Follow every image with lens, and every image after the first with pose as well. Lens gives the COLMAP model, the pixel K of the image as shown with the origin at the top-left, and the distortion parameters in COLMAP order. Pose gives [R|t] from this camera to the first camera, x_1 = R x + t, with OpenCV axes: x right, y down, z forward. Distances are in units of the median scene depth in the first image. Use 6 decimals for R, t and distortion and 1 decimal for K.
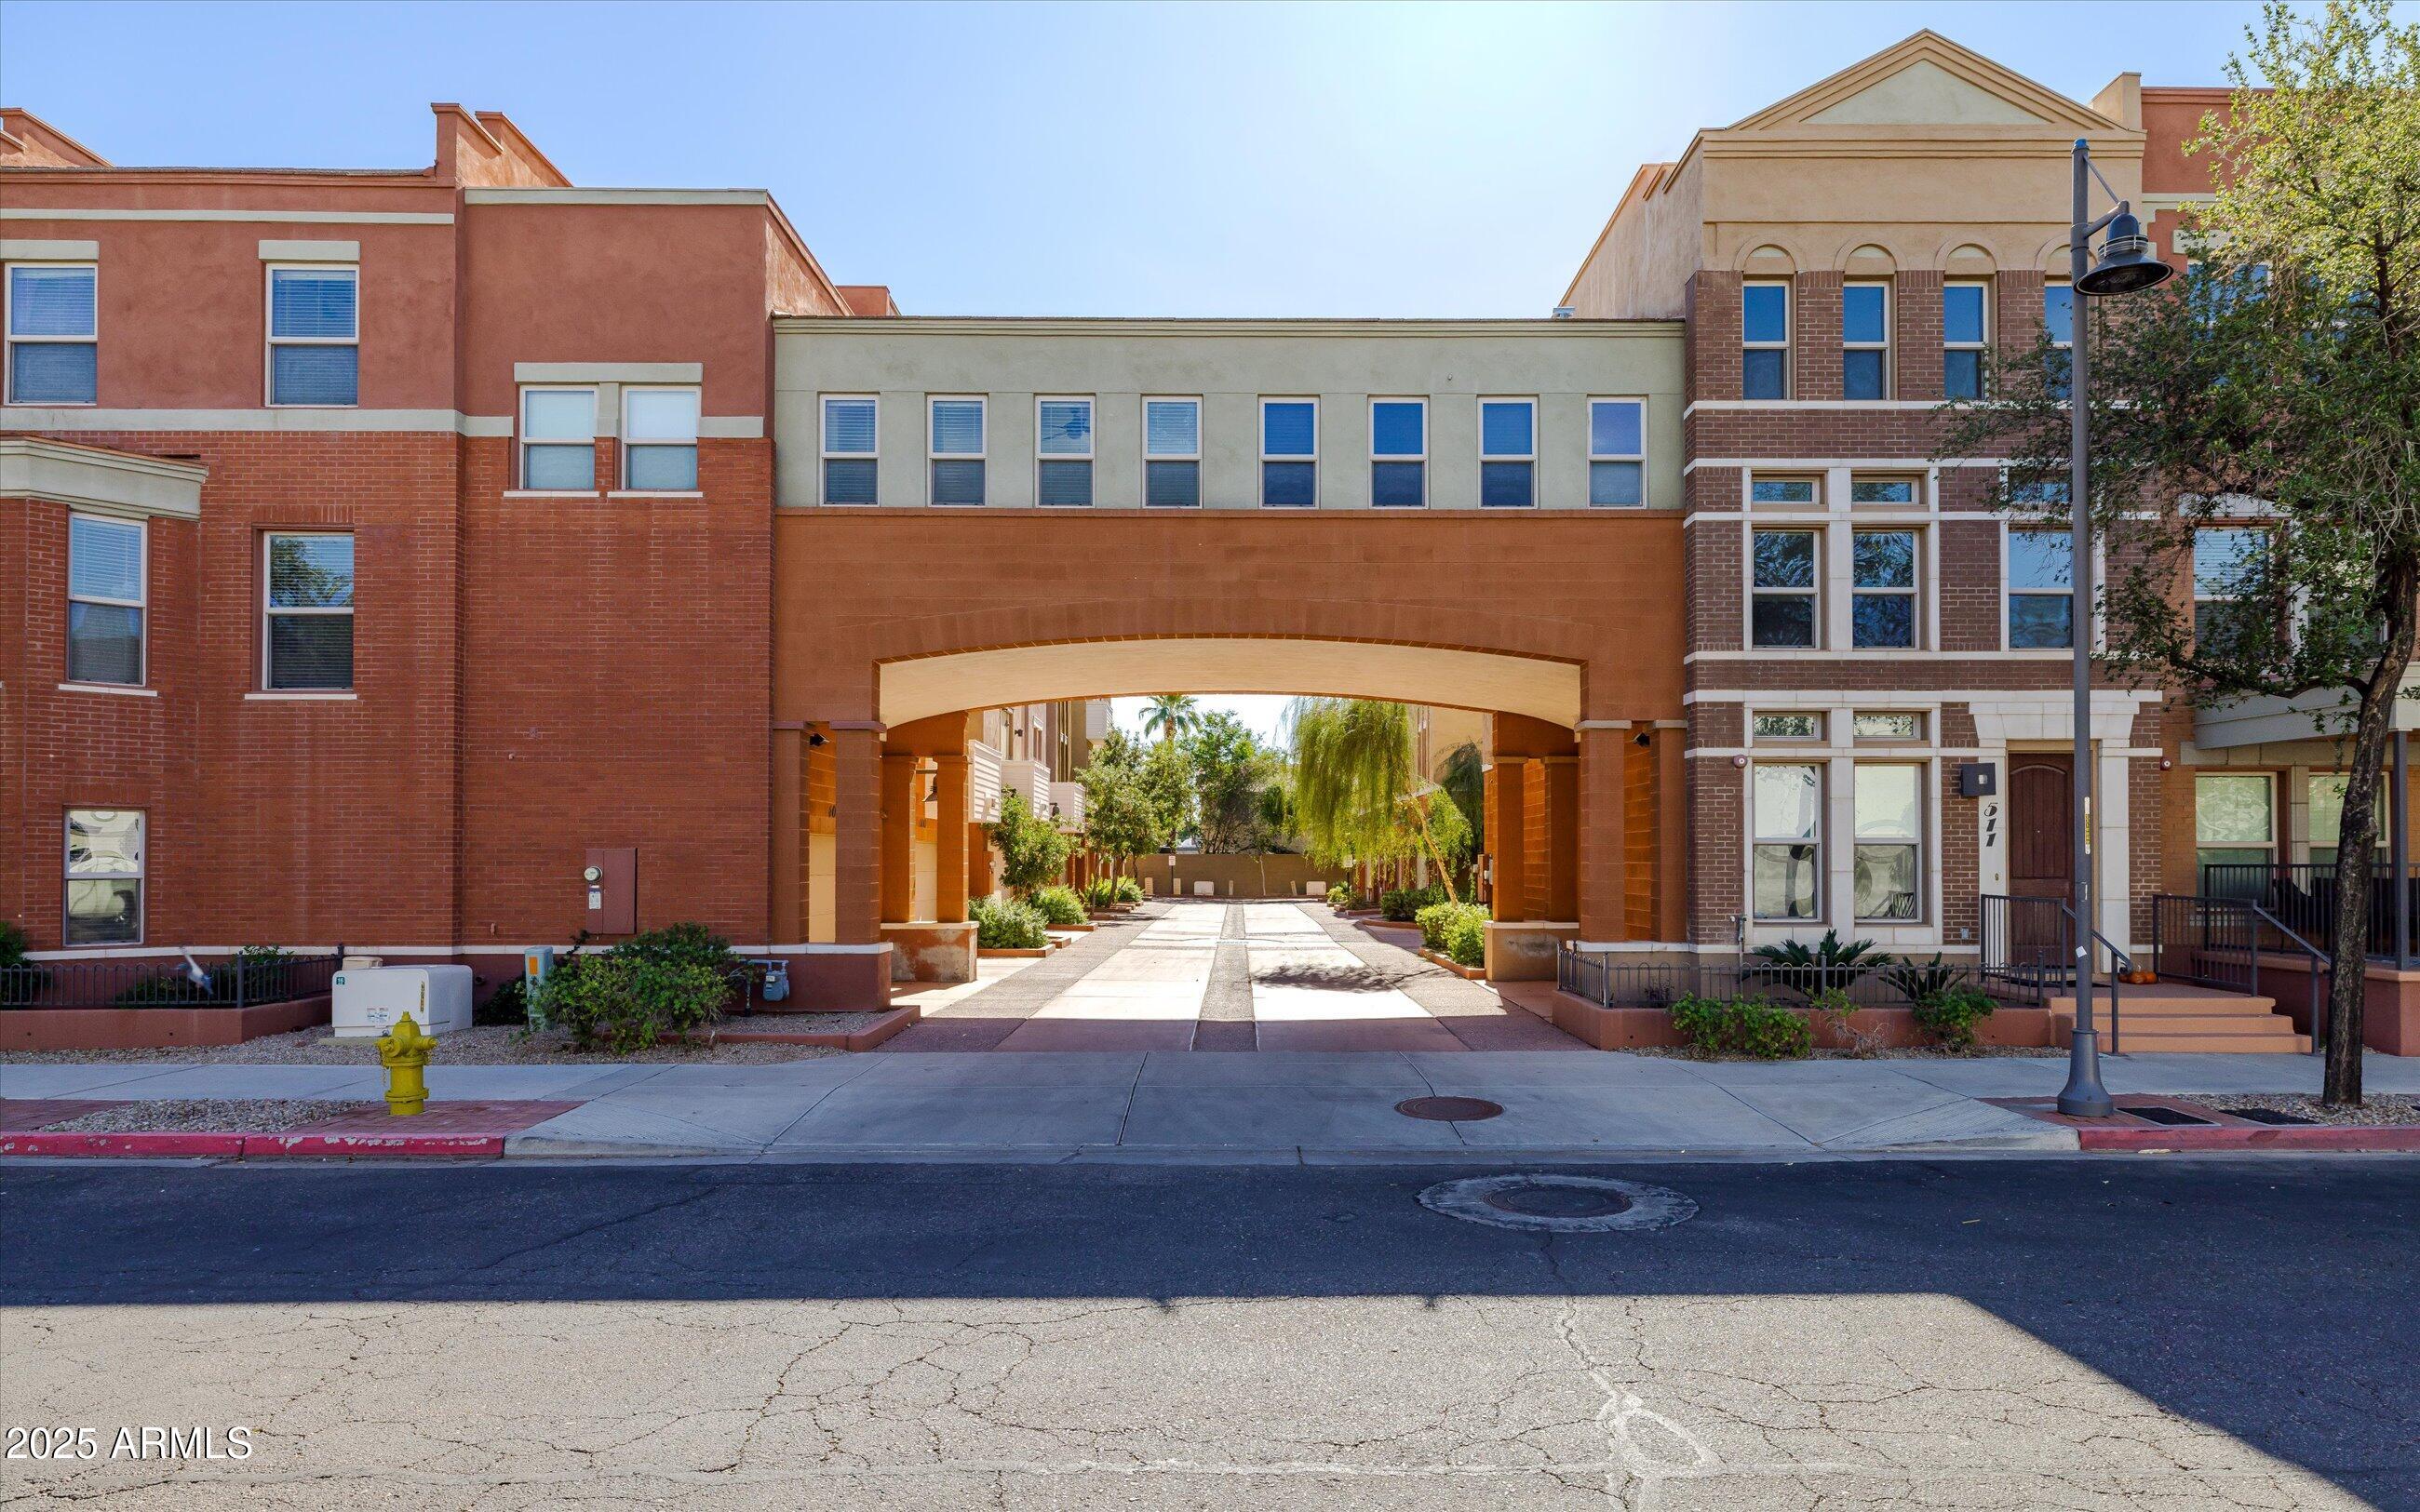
lens RADIAL K [[1591.1, 0, 1215.4], [0, 1591.1, 831.0], [0, 0, 1]] dist [0.004882, -0.001167]
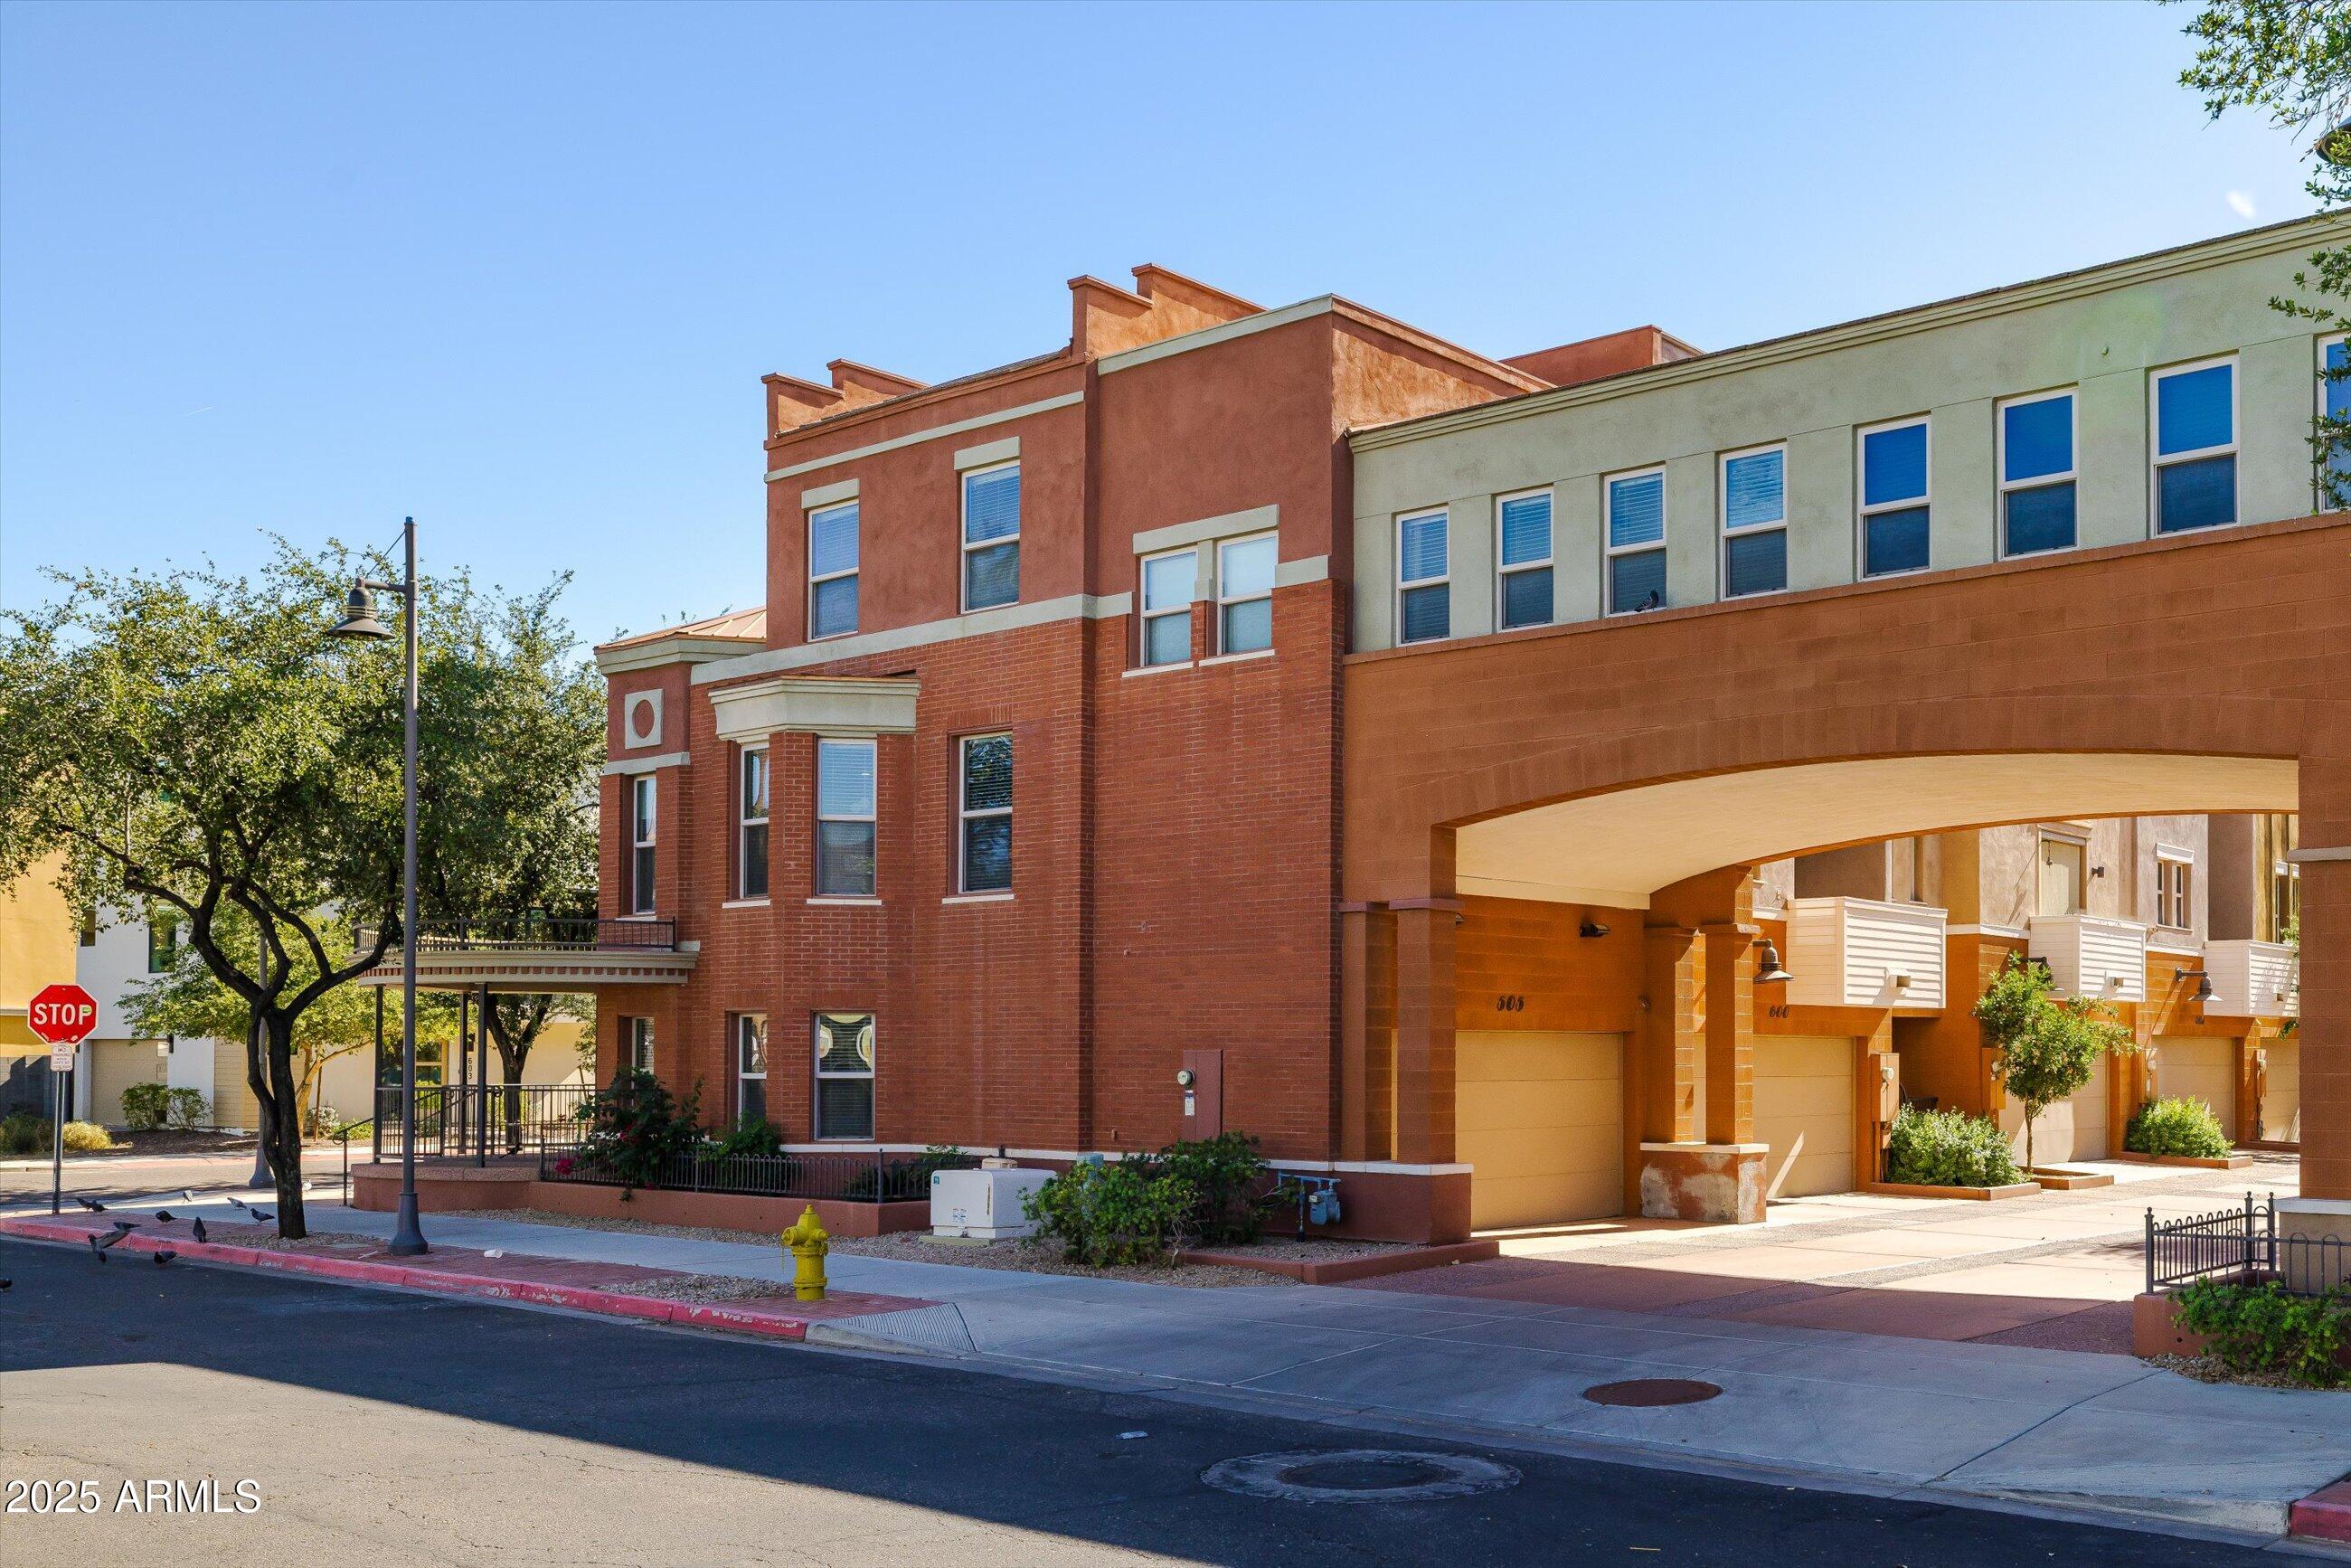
lens RADIAL K [[2291.8, 0, 1175.1], [0, 2291.8, 998.6], [0, 0, 1]] dist [-0.001354, 0.000502]
pose [[0.735290, -0.015009, -0.677587, 0.499493], [0.010989, 0.999887, -0.010223, -0.005126], [0.677664, 0.000071, 0.735372, 0.019691]]
